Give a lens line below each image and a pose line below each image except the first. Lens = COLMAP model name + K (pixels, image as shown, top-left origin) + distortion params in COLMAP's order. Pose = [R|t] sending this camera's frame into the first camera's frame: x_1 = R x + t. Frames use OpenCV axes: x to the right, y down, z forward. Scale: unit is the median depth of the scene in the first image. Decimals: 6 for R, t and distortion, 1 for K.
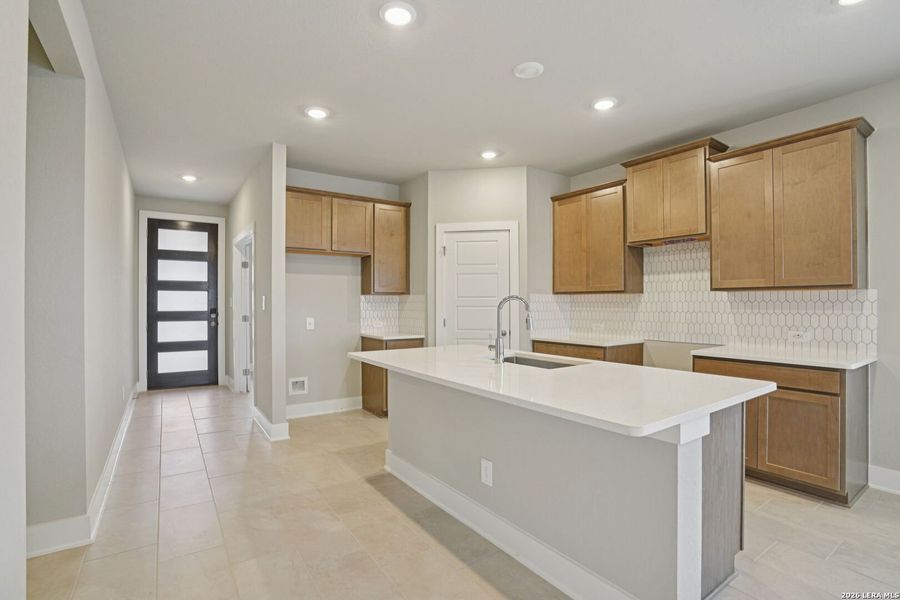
lens RADIAL K [[435.8, 0, 455.0], [0, 435.8, 301.8], [0, 0, 1]] dist [-0.020366, 0.000484]
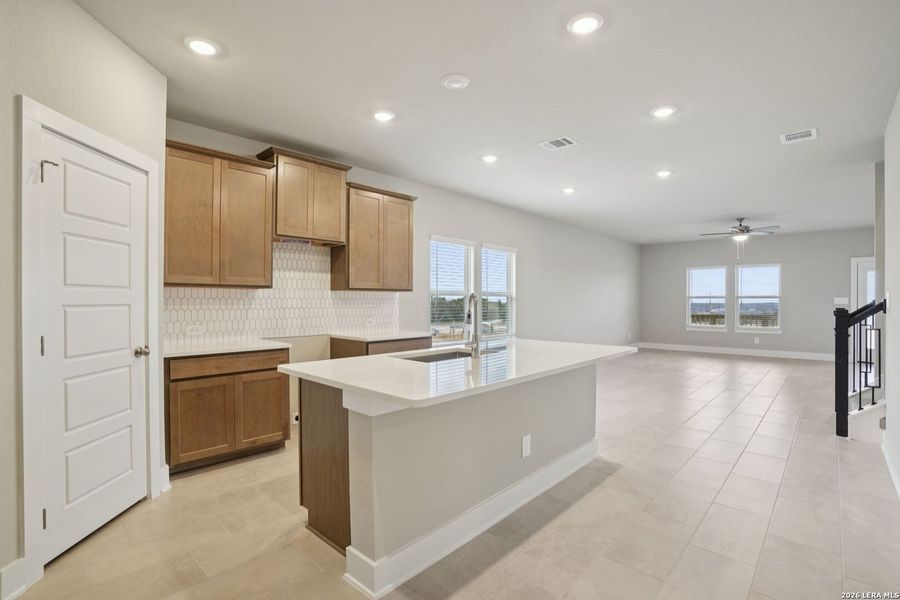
lens RADIAL K [[435.8, 0, 447.6], [0, 435.8, 298.1], [0, 0, 1]] dist [-0.020366, 0.000484]
pose [[-0.219753, 0.002959, 0.975551, -0.609905], [-0.004121, 0.999984, -0.003962, 0.001648], [-0.975547, -0.004891, -0.219737, 0.878082]]
